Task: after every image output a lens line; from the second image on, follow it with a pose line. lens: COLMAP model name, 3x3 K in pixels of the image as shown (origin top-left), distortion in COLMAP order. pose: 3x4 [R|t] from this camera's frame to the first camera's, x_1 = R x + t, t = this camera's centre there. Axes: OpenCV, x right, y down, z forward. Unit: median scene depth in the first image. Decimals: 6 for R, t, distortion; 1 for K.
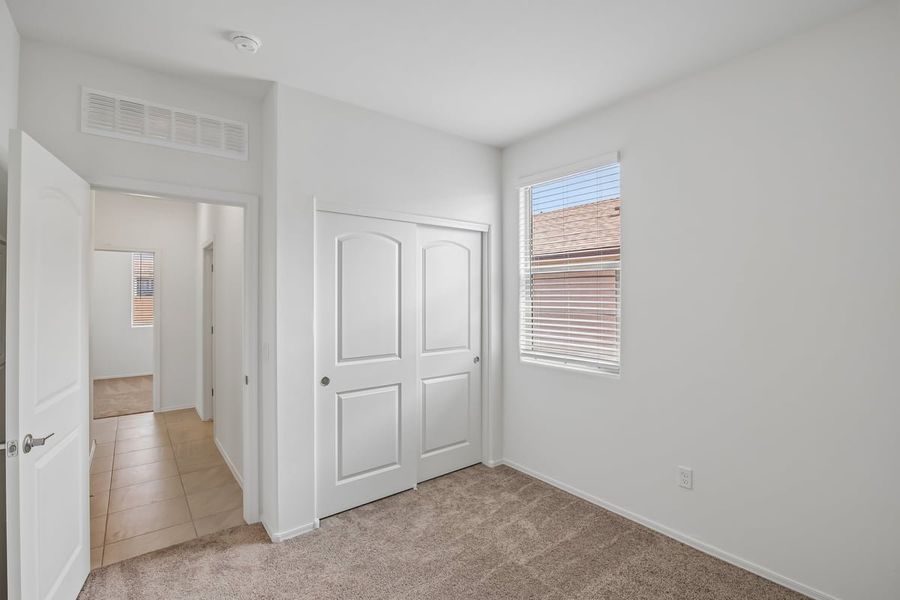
lens RADIAL K [[411.8, 0, 450.0], [0, 411.8, 300.0], [0, 0, 1]] dist [-0.018152, 0.000123]
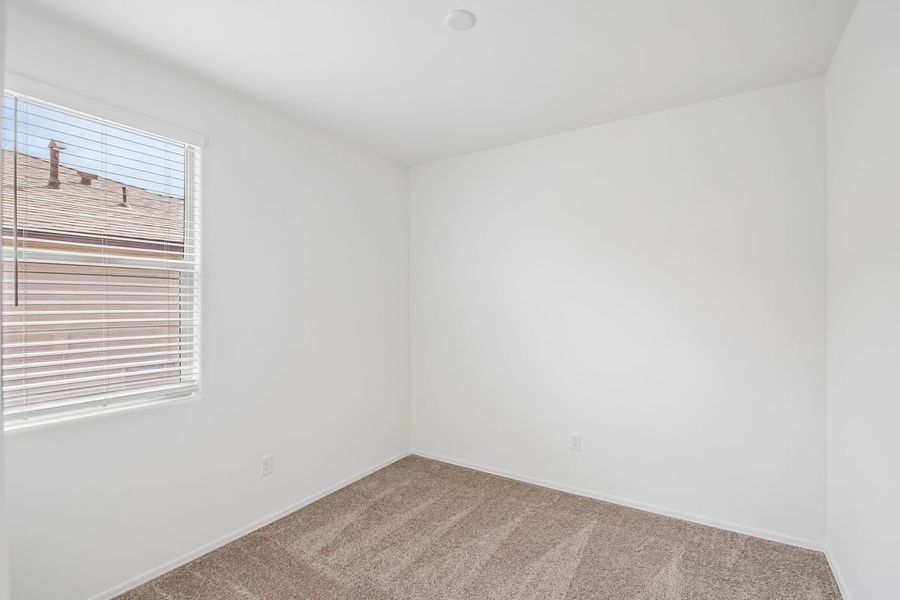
lens RADIAL K [[411.8, 0, 450.0], [0, 411.8, 300.0], [0, 0, 1]] dist [-0.018152, 0.000123]
pose [[-0.326622, 0.003387, 0.945149, -0.542432], [0.006985, 0.999975, -0.001170, -0.010502], [-0.945129, 0.006219, -0.326637, 0.742800]]
